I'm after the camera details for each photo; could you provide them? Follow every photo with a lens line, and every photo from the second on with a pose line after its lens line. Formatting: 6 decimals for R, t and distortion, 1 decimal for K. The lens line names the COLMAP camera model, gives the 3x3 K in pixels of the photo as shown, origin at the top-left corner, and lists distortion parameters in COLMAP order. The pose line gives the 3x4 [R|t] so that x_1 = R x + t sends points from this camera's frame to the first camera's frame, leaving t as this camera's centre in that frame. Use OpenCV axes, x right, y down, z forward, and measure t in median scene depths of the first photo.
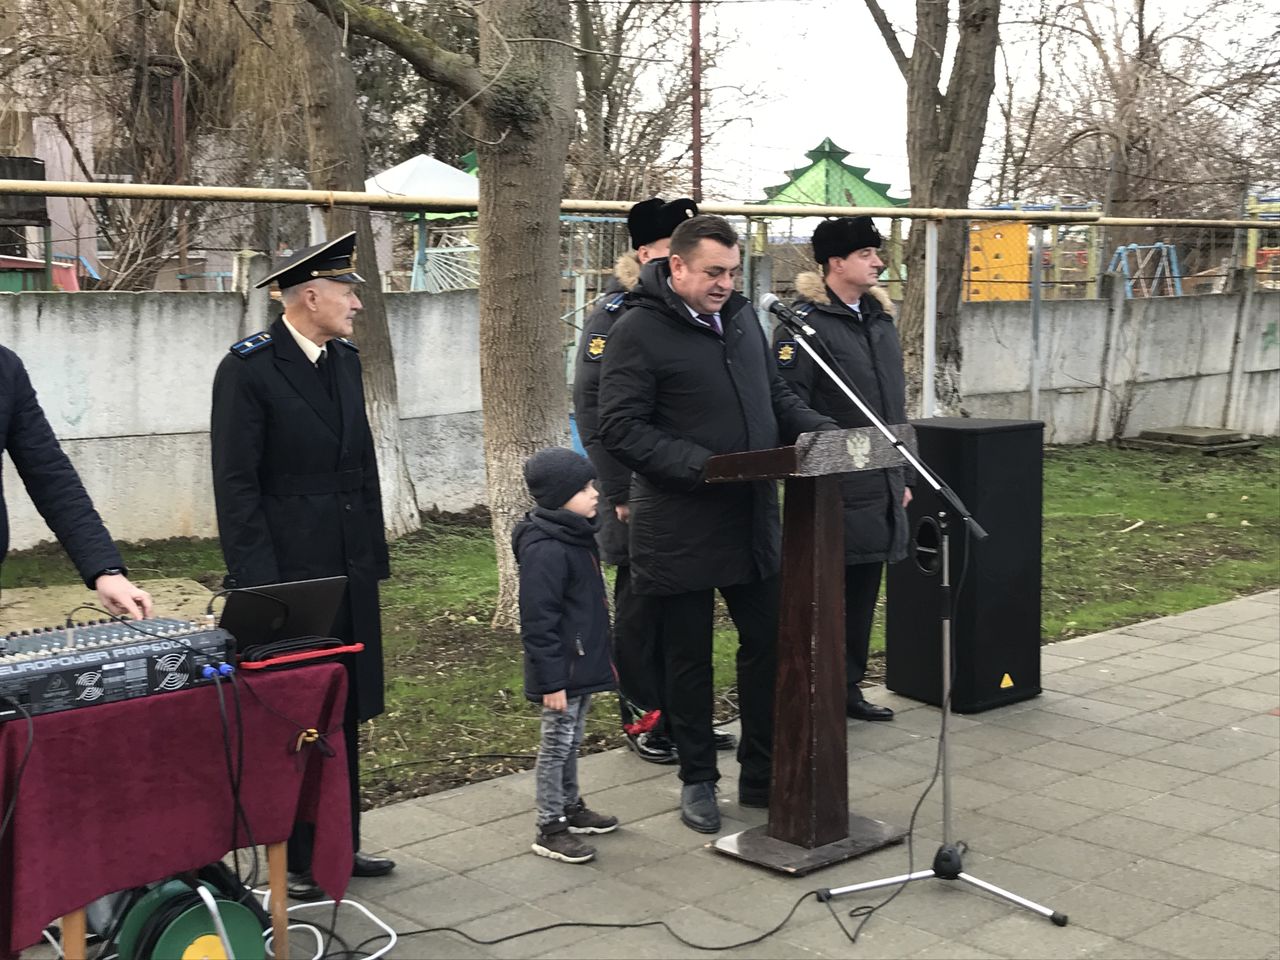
lens RADIAL K [[1774.2, 0, 617.5], [0, 1774.2, 488.7], [0, 0, 1]] dist [0.069333, 0.000000]
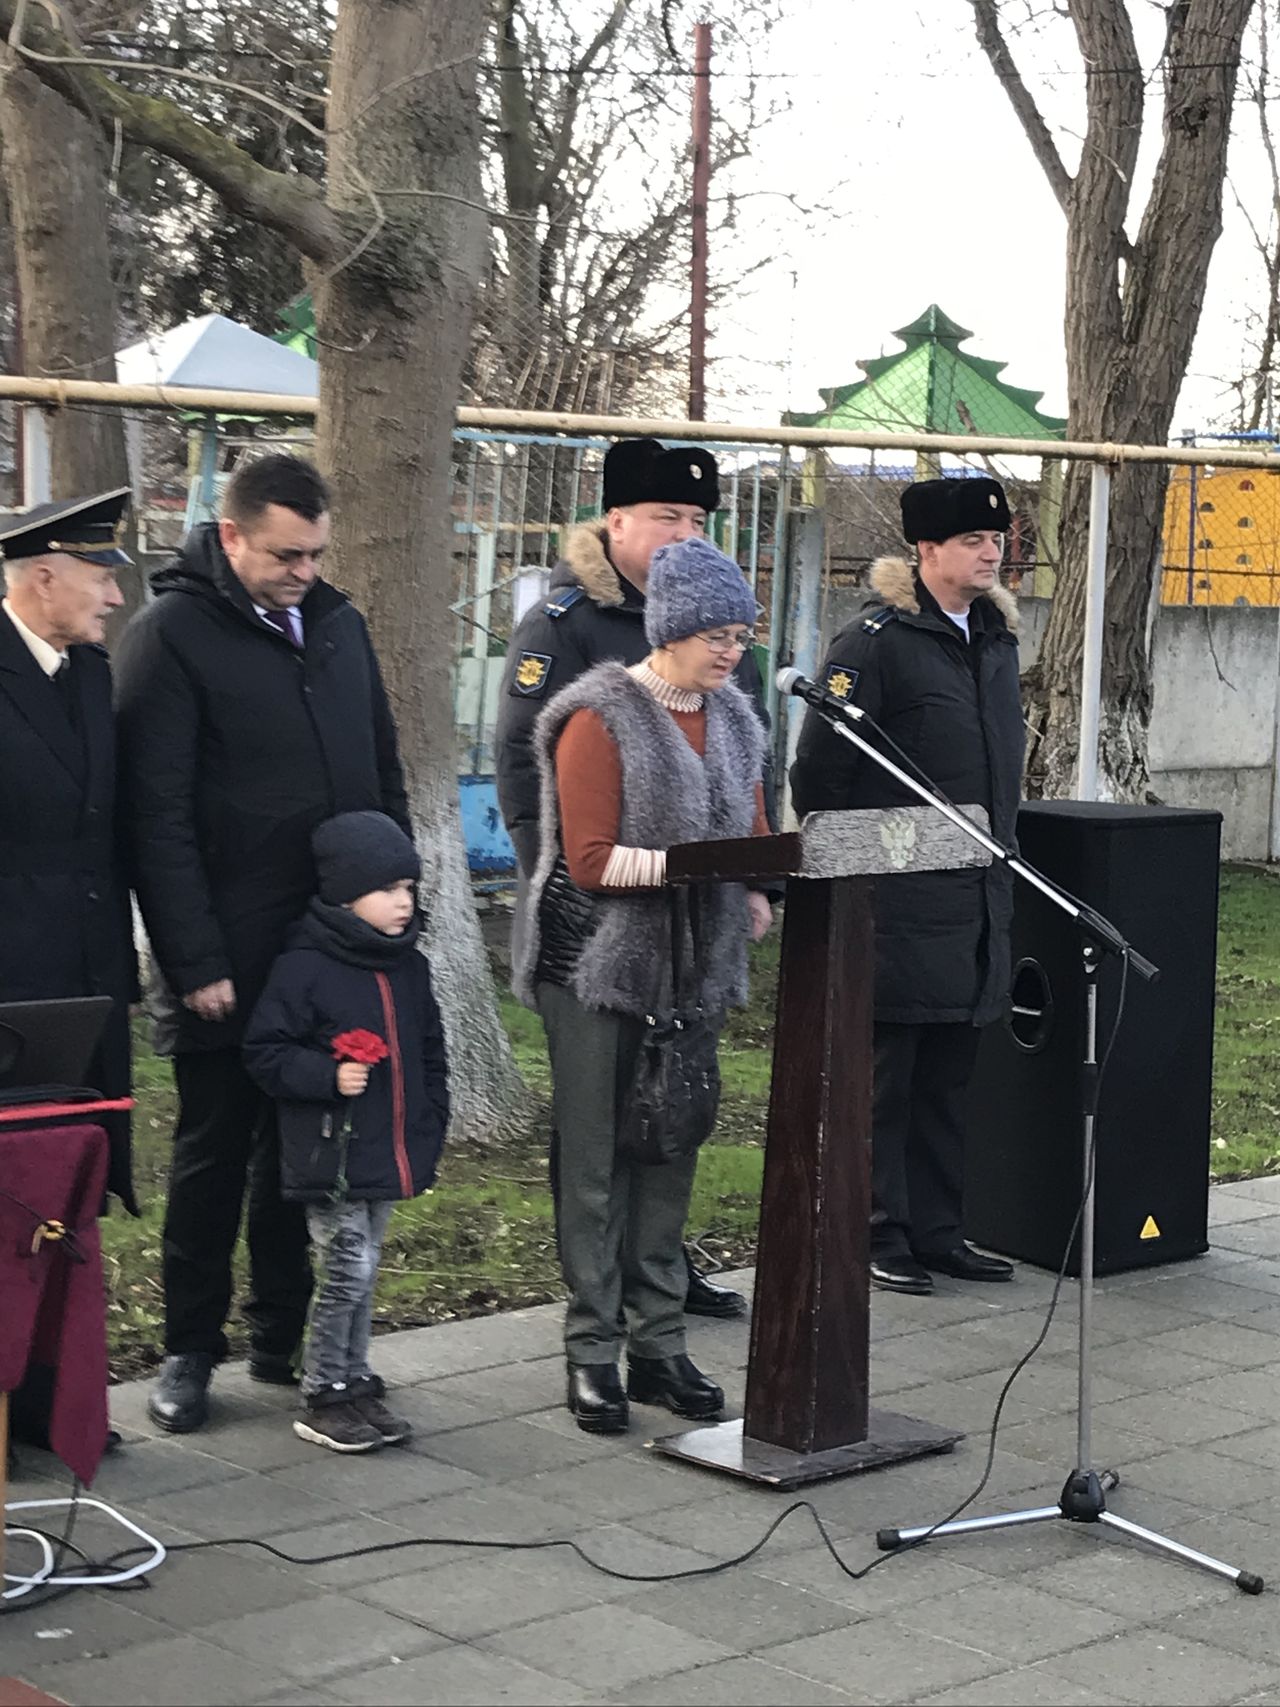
lens RADIAL K [[3319.0, 0, 642.1], [0, 3319.0, 853.3], [0, 0, 1]] dist [0.142544, 0.000000]
pose [[0.999026, 0.033615, 0.028589, 0.004024], [-0.032967, 0.999196, -0.022834, 0.008190], [-0.029334, 0.021869, 0.999330, -0.123234]]
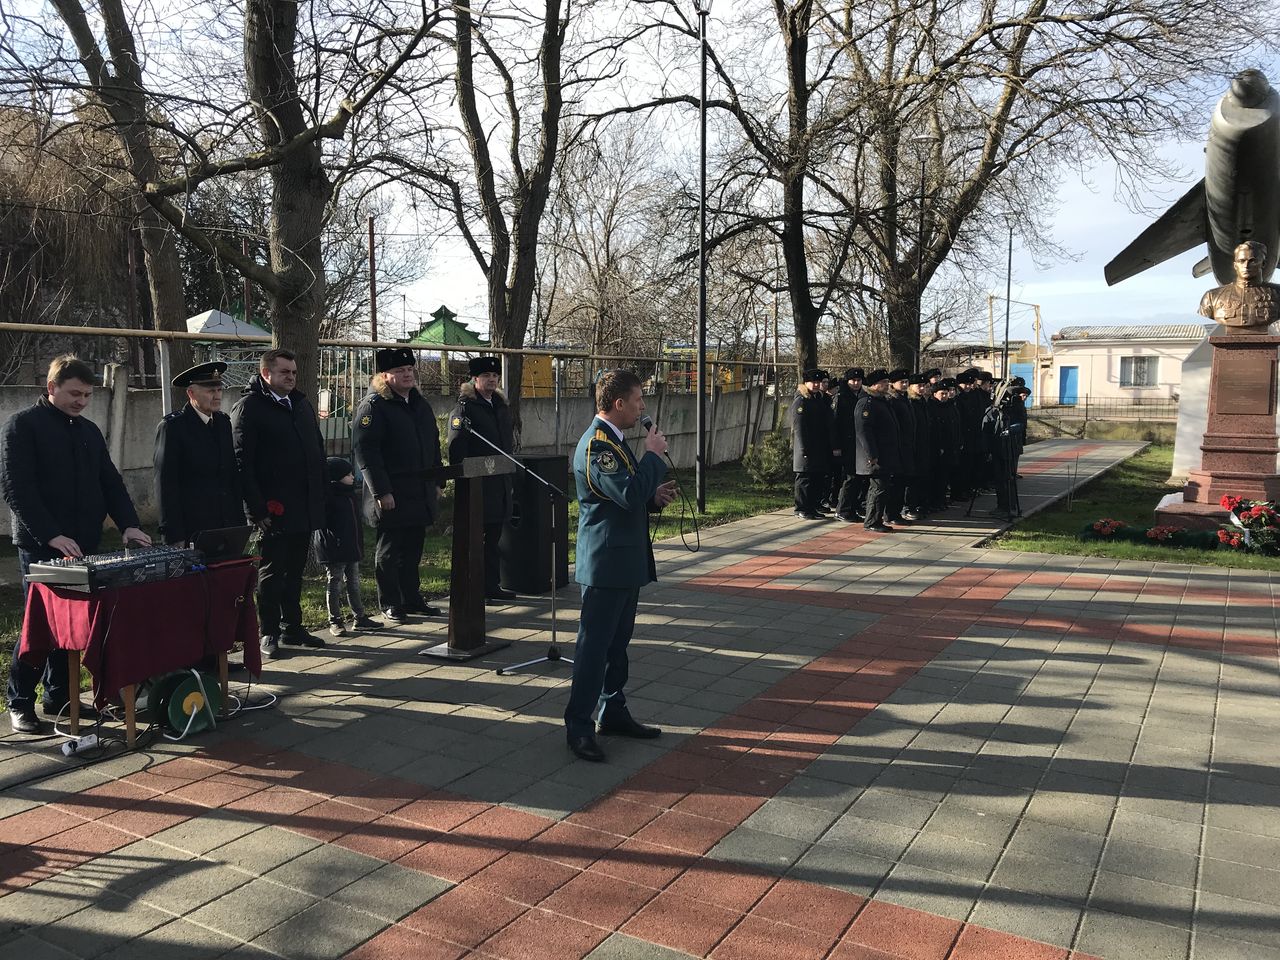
lens RADIAL K [[1030.3, 0, 630.8], [0, 1030.3, 486.2], [0, 0, 1]] dist [0.033637, -0.037398]
pose [[0.954531, -0.015501, 0.297708, -0.042512], [0.020798, 0.999677, -0.014630, 0.014624], [-0.297385, 0.020156, 0.954545, -0.145492]]
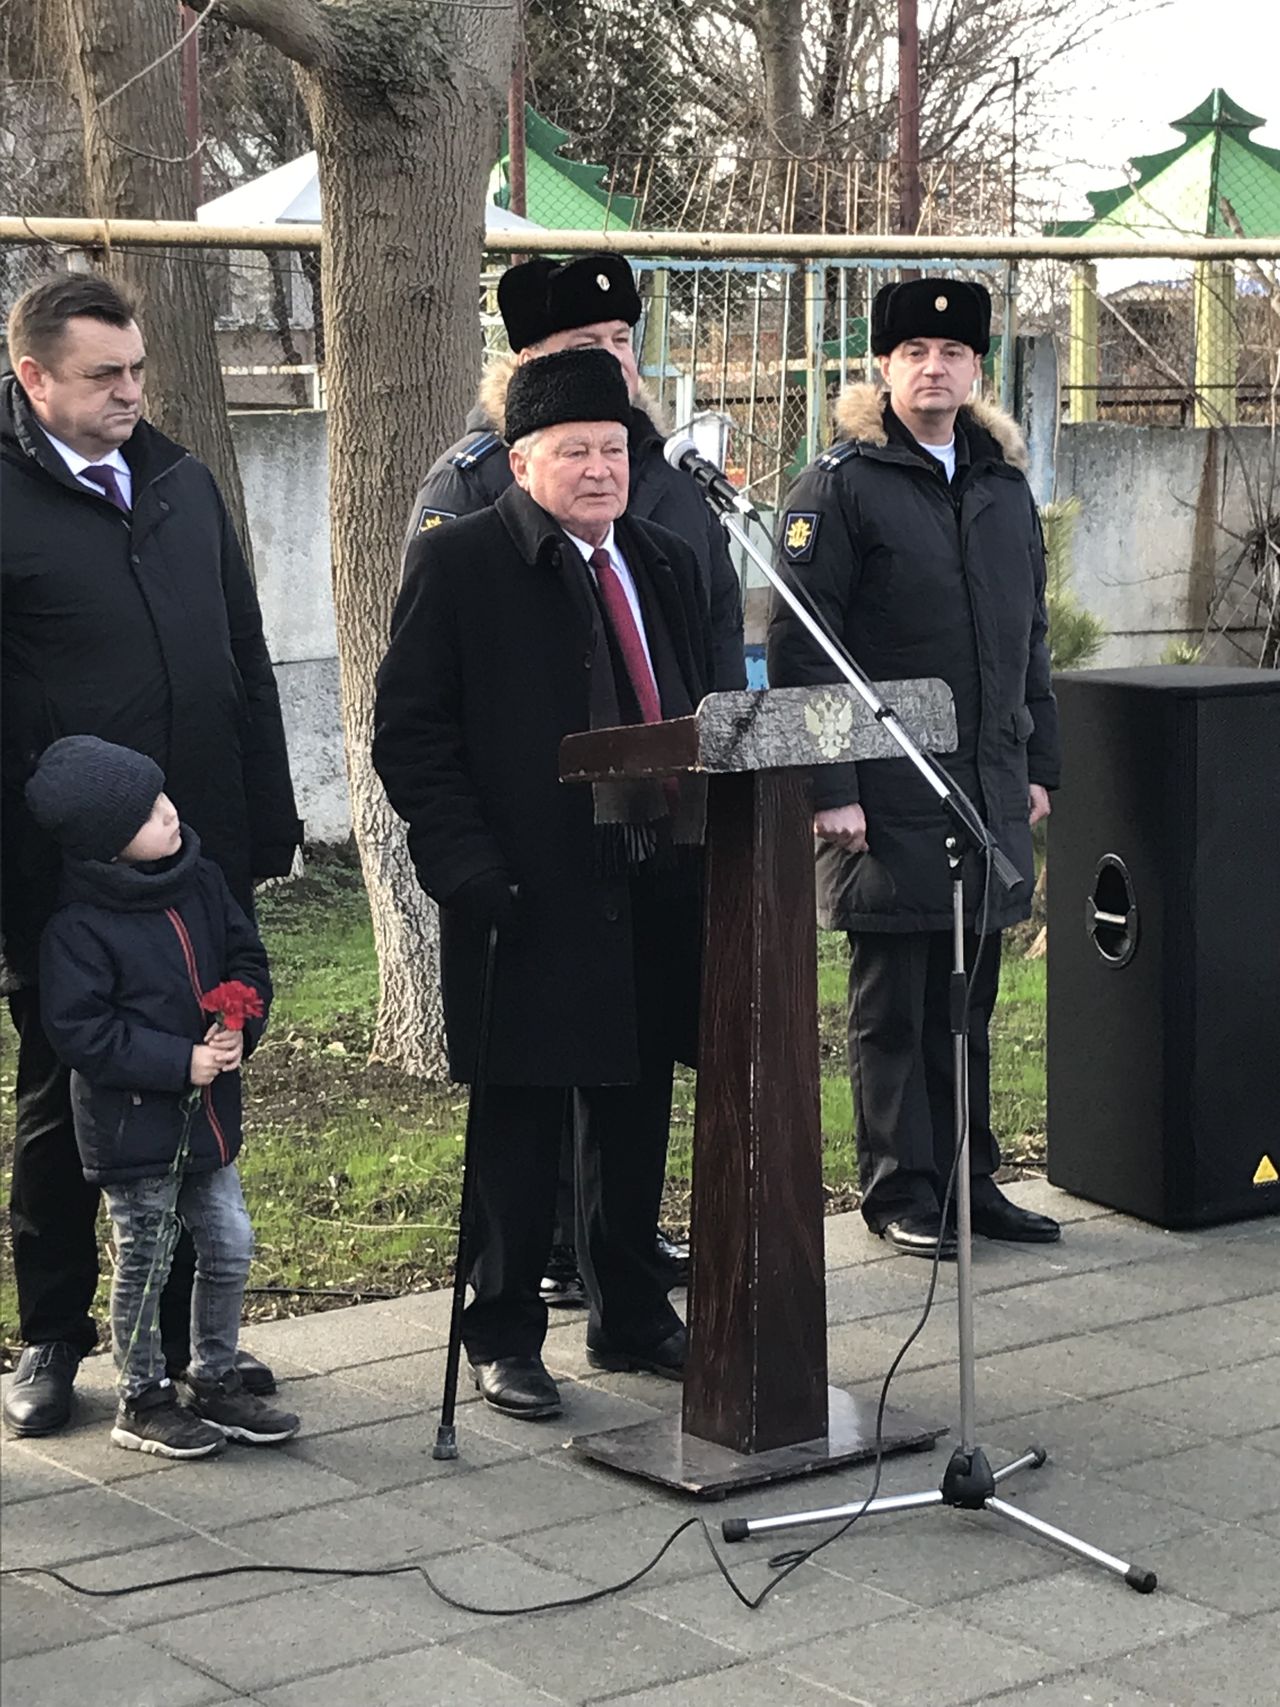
lens RADIAL K [[3657.6, 0, 605.8], [0, 3657.6, 876.6], [0, 0, 1]] dist [0.124243, 0.000000]
pose [[0.996791, 0.009977, -0.079427, 0.088086], [-0.008473, 0.999779, 0.019245, 0.002103], [0.079601, -0.018510, 0.996655, -0.071363]]
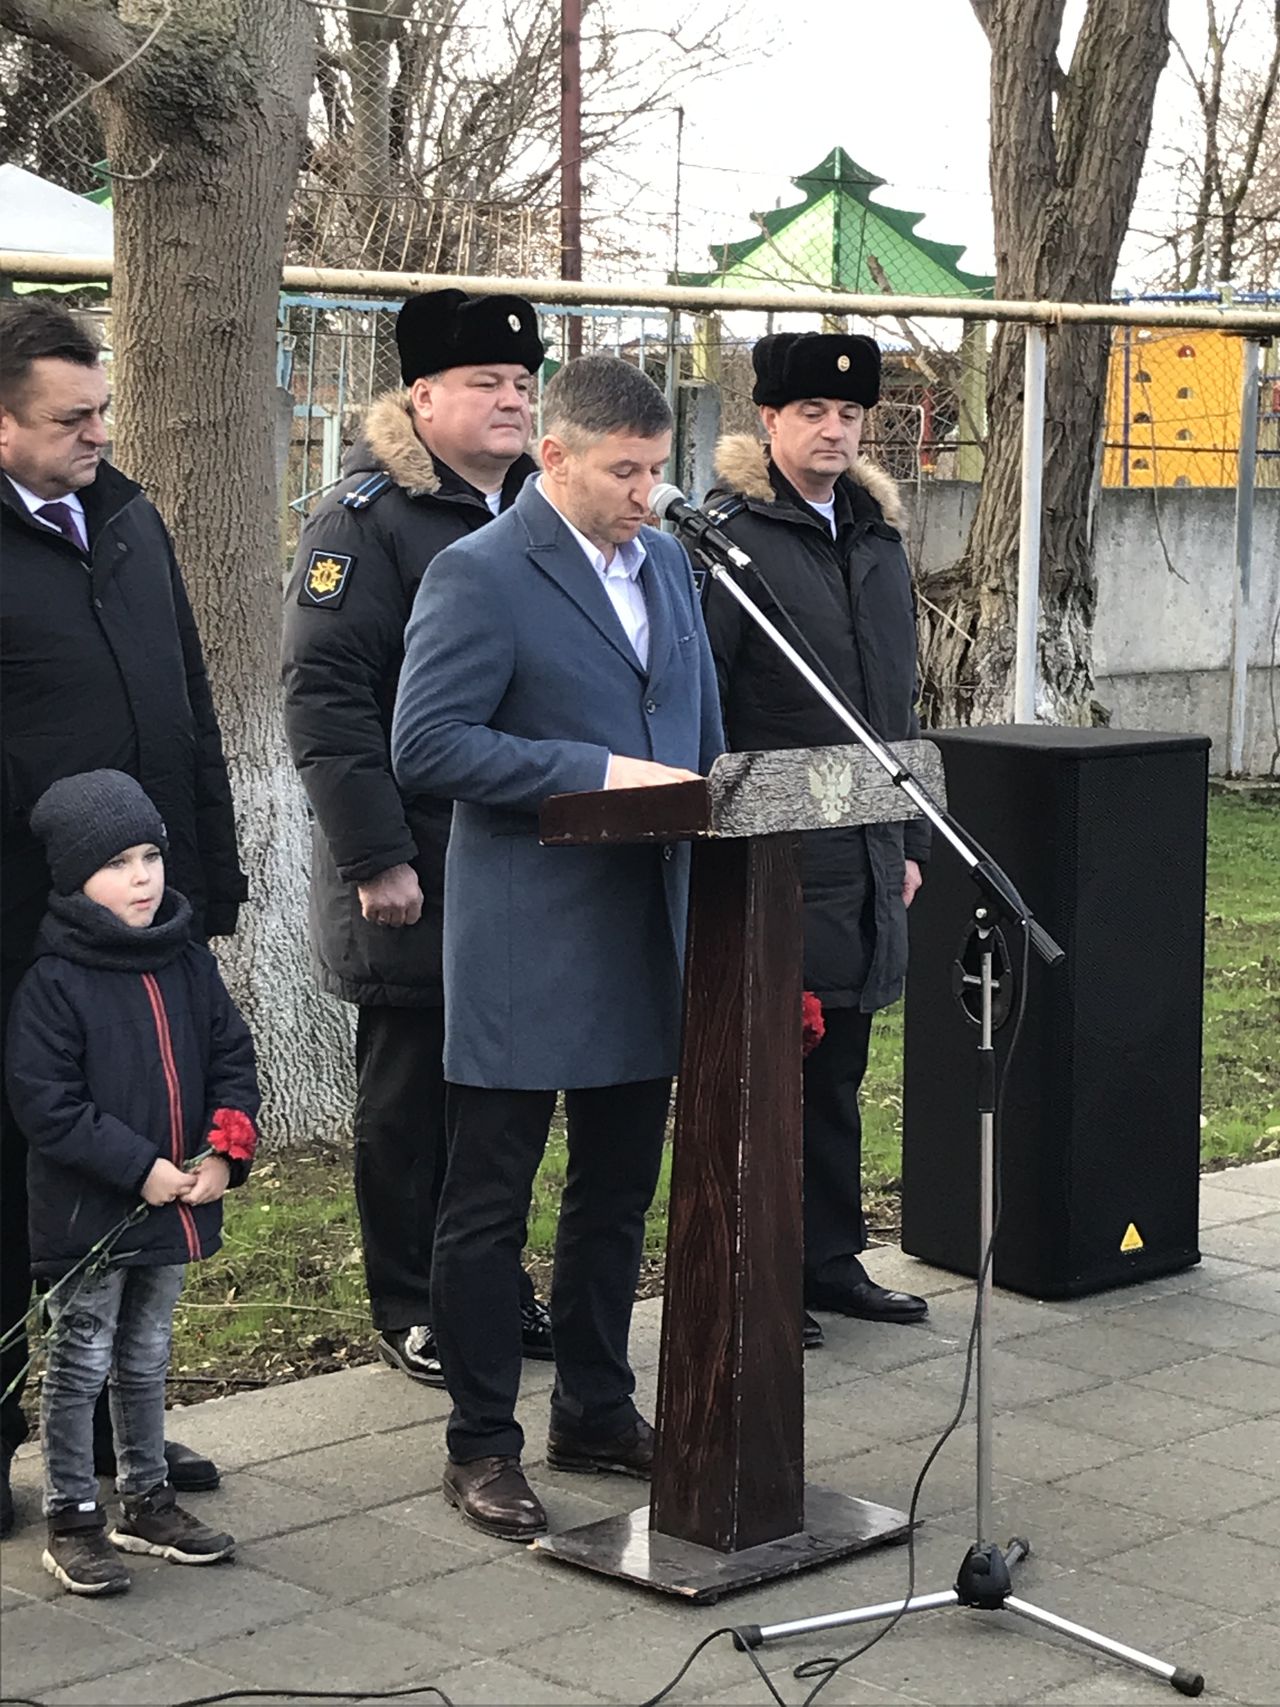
lens RADIAL K [[3657.6, 0, 635.9], [0, 3657.6, 856.9], [0, 0, 1]] dist [0.124243, 0.000000]
pose [[0.998058, 0.014545, 0.060577, 0.007693], [-0.014605, 0.999893, 0.000551, -0.000655], [-0.060562, -0.001435, 0.998163, -0.040049]]
